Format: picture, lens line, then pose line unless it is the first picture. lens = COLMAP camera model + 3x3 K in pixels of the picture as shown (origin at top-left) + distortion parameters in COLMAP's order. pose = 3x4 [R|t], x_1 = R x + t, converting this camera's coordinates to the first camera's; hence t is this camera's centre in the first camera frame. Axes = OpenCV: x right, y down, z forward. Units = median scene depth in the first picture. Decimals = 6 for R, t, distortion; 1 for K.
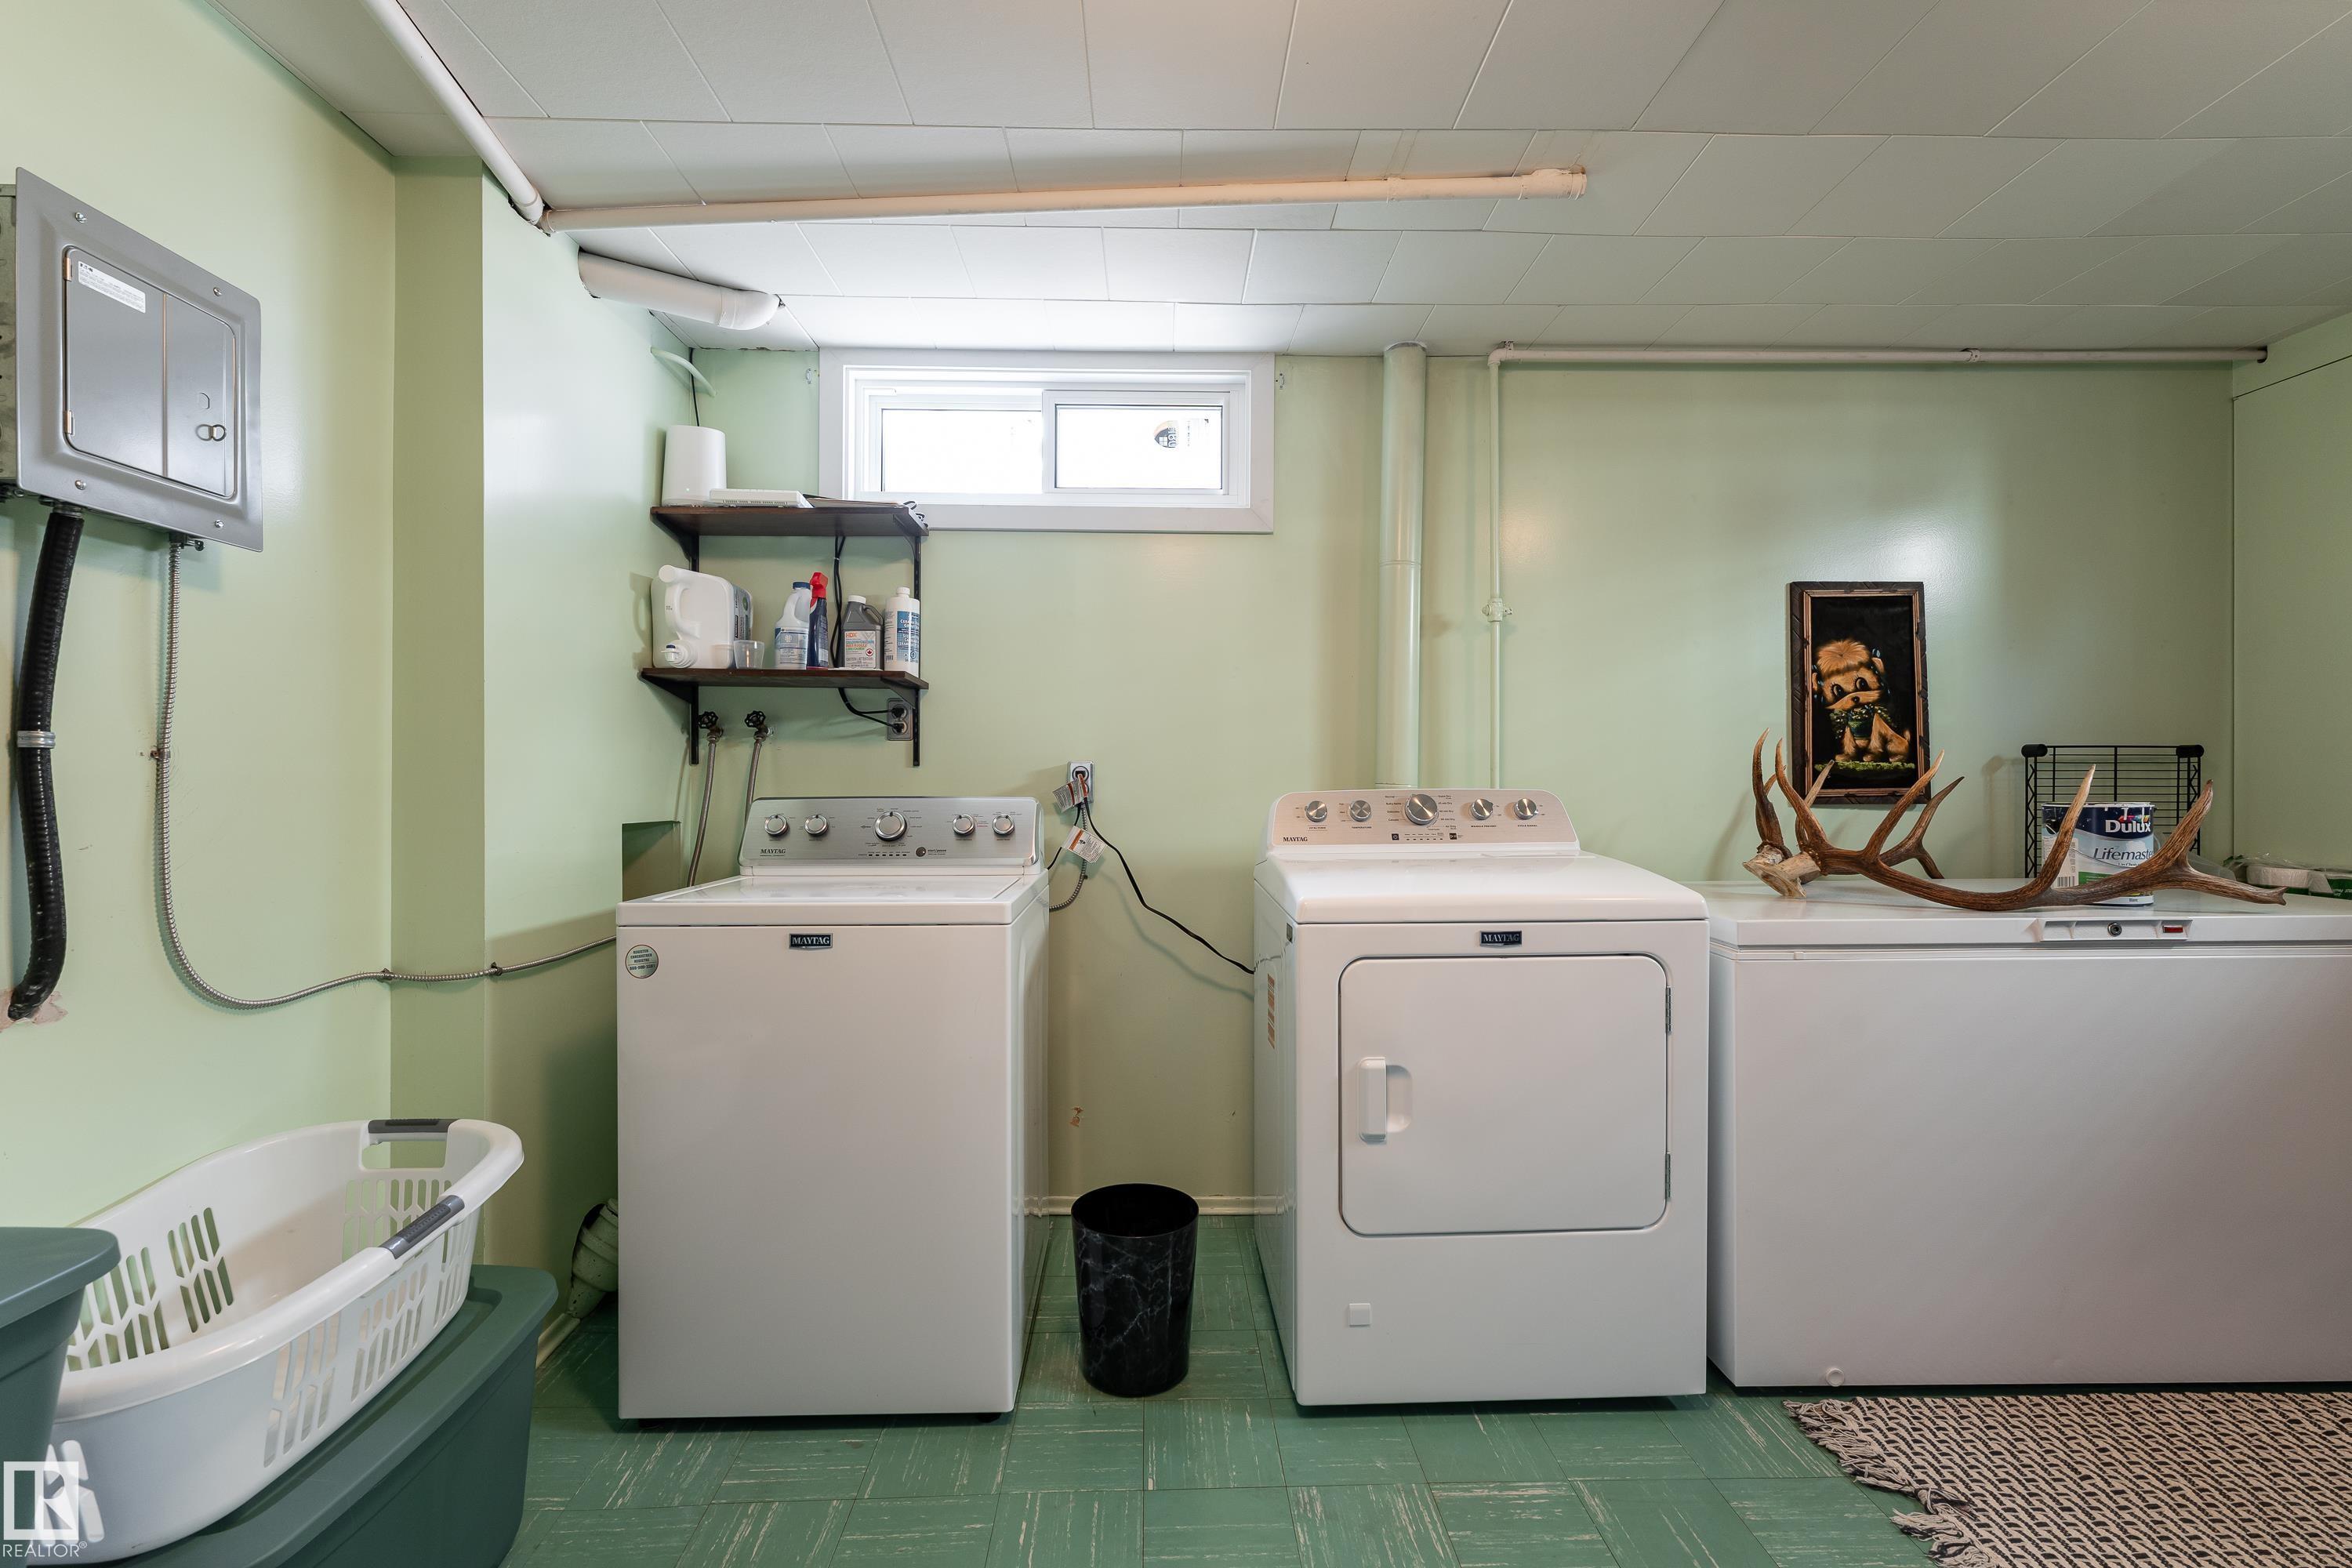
lens RADIAL K [[1018.1, 0, 1179.0], [0, 1018.1, 777.3], [0, 0, 1]] dist [-0.000730, 0.000094]
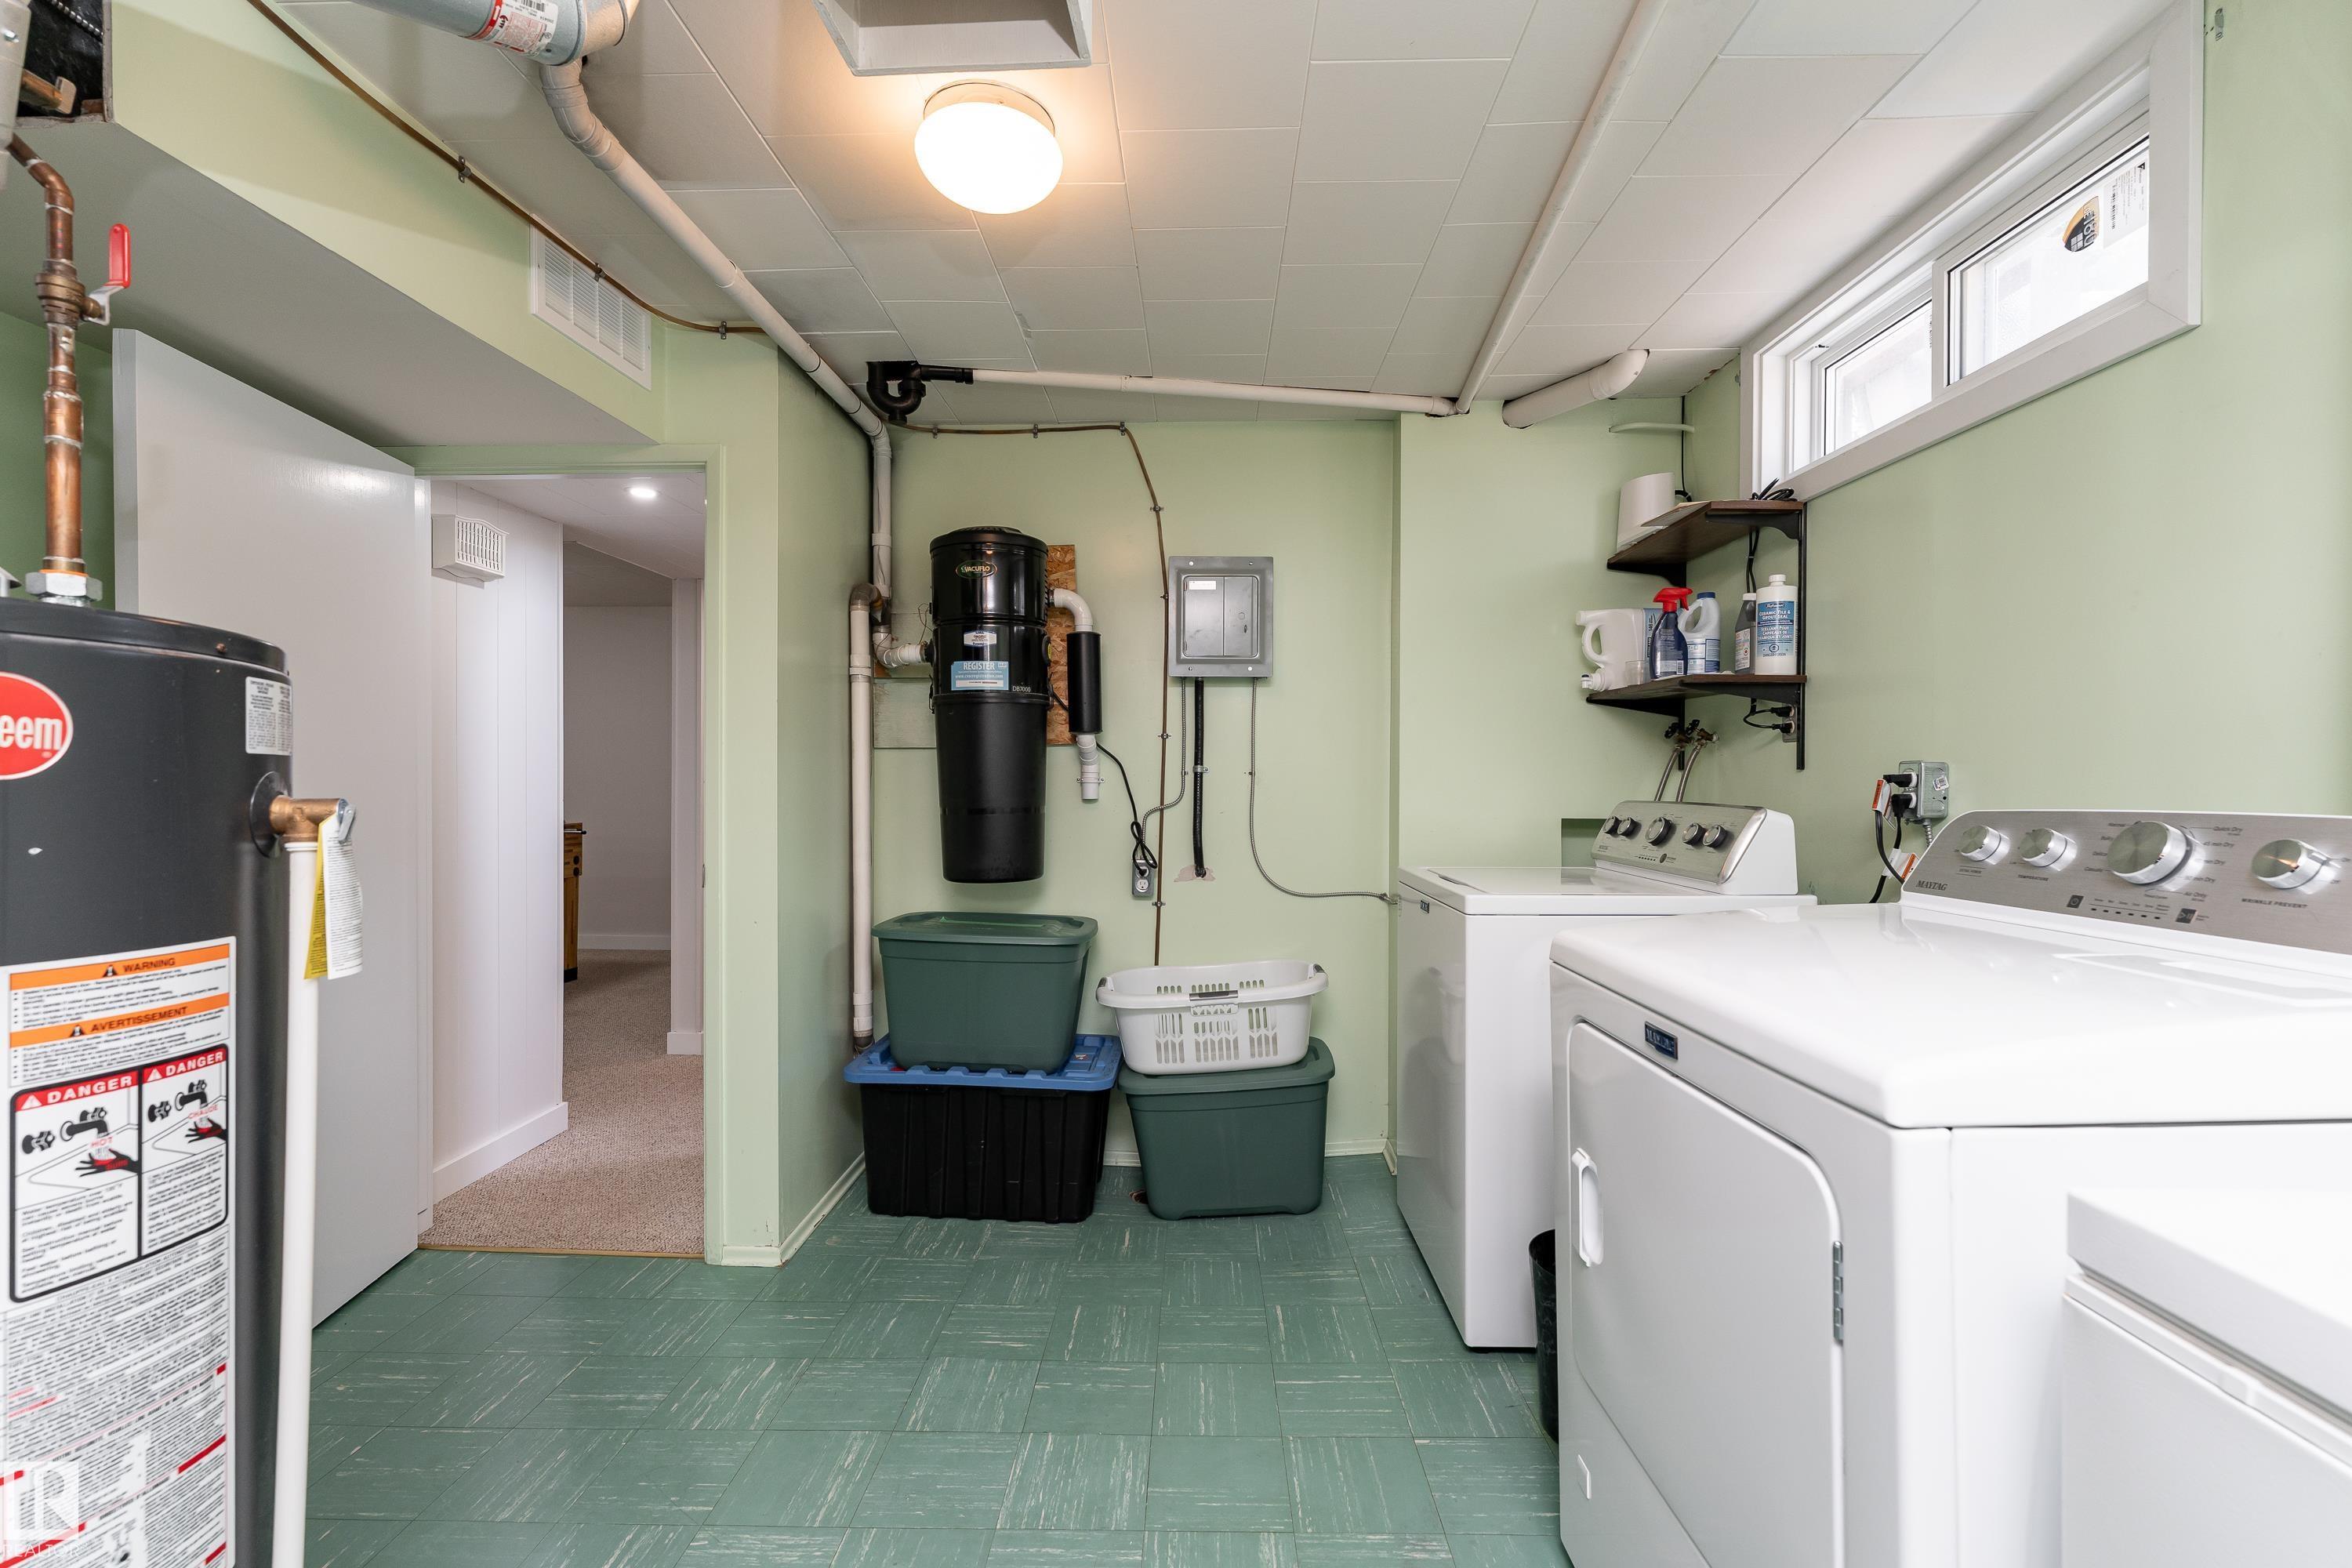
lens RADIAL K [[1018.1, 0, 1177.2], [0, 1018.1, 788.3], [0, 0, 1]] dist [-0.000730, 0.000094]
pose [[-0.059295, 0.007271, -0.998214, 0.674171], [0.002202, 0.999972, 0.007153, -0.003232], [0.998238, -0.001773, -0.059309, 0.515321]]
